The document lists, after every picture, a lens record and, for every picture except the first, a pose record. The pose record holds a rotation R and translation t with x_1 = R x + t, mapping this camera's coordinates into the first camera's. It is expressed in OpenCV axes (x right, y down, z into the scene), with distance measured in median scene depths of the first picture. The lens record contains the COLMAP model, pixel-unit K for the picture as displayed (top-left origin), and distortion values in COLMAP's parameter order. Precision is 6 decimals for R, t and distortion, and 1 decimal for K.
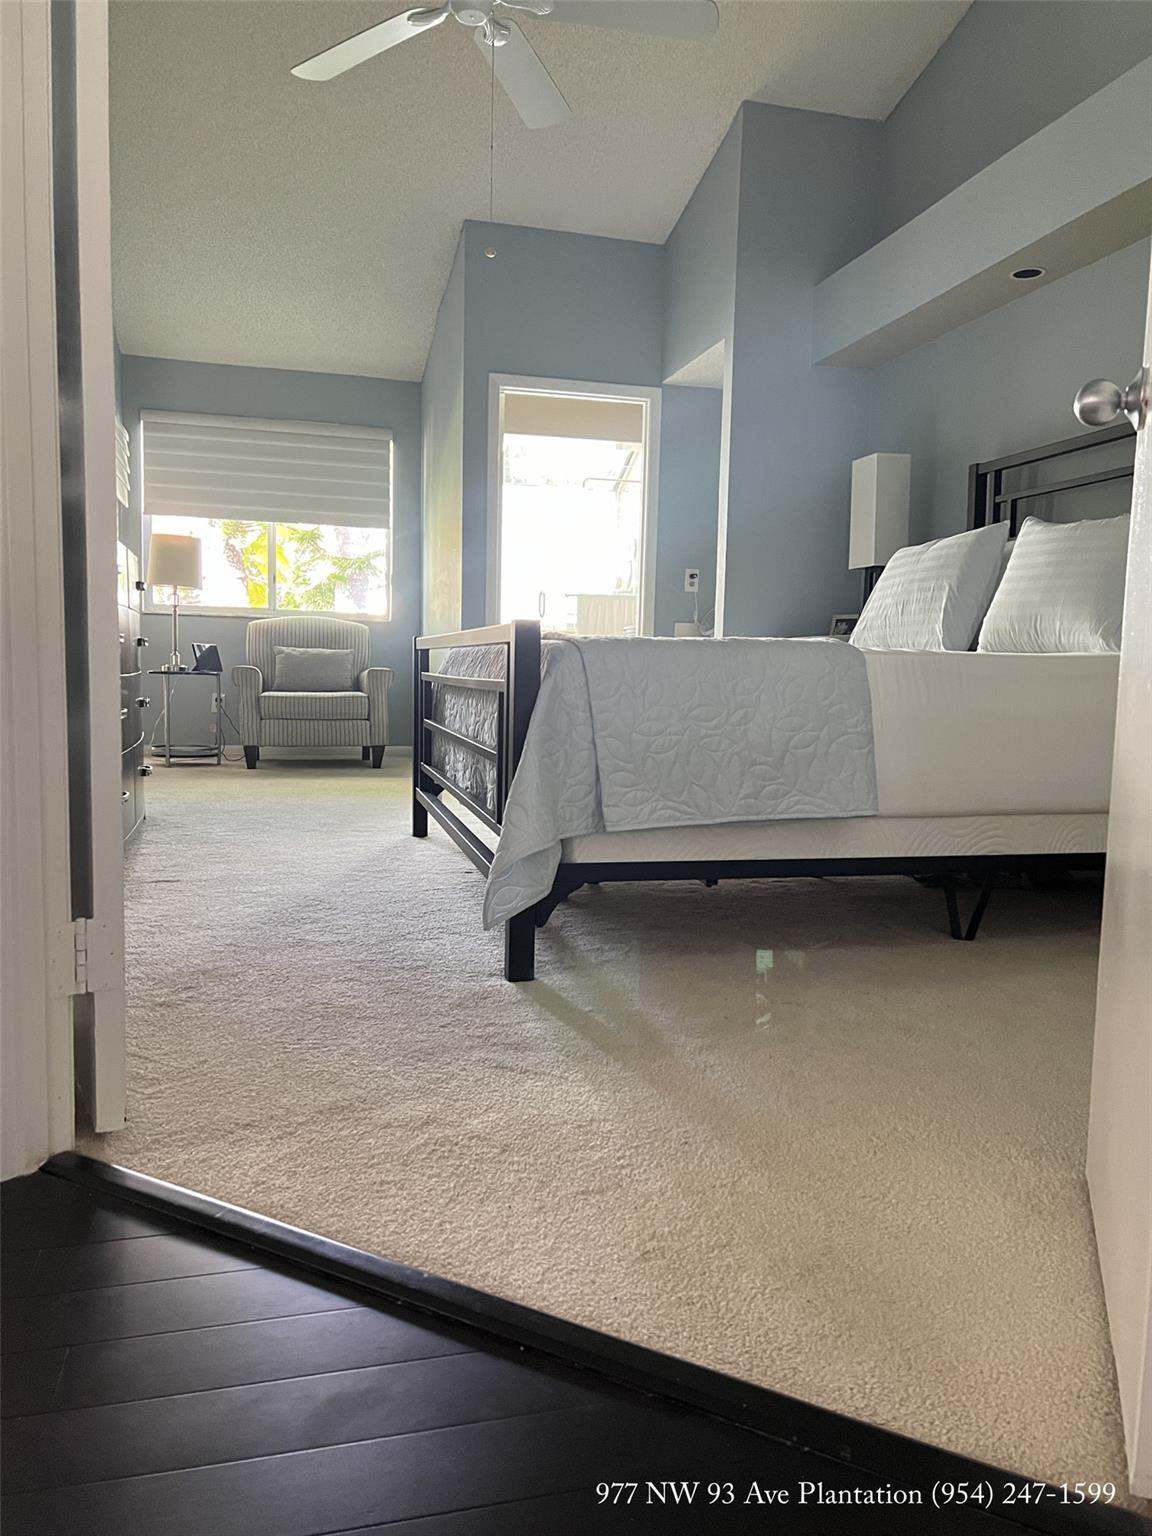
lens RADIAL K [[1148.1, 0, 576.0], [0, 1148.1, 768.0], [0, 0, 1]] dist [0.063762, -0.125660]
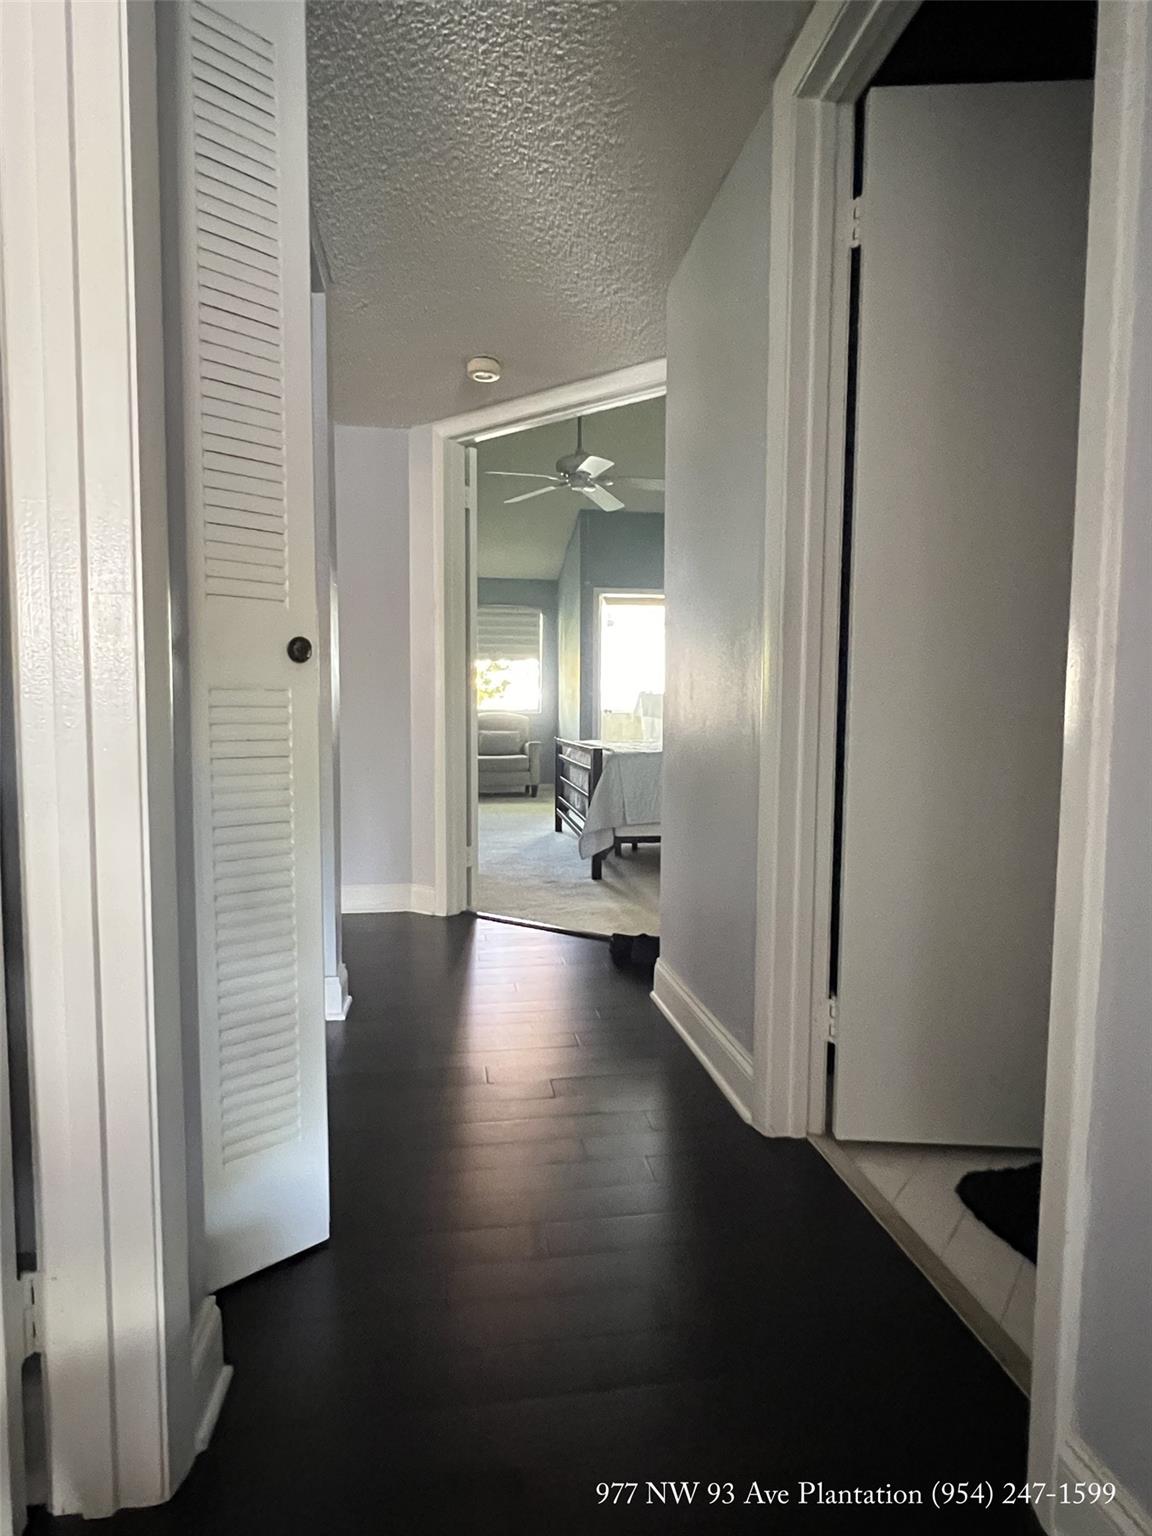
lens RADIAL K [[848.8, 0, 576.0], [0, 848.8, 768.0], [0, 0, 1]] dist [0.000623, 0.000036]
pose [[0.993821, -0.008633, -0.110658, 0.070342], [0.005364, 0.999542, -0.029797, -0.010212], [0.110865, 0.029019, 0.993412, -0.552936]]
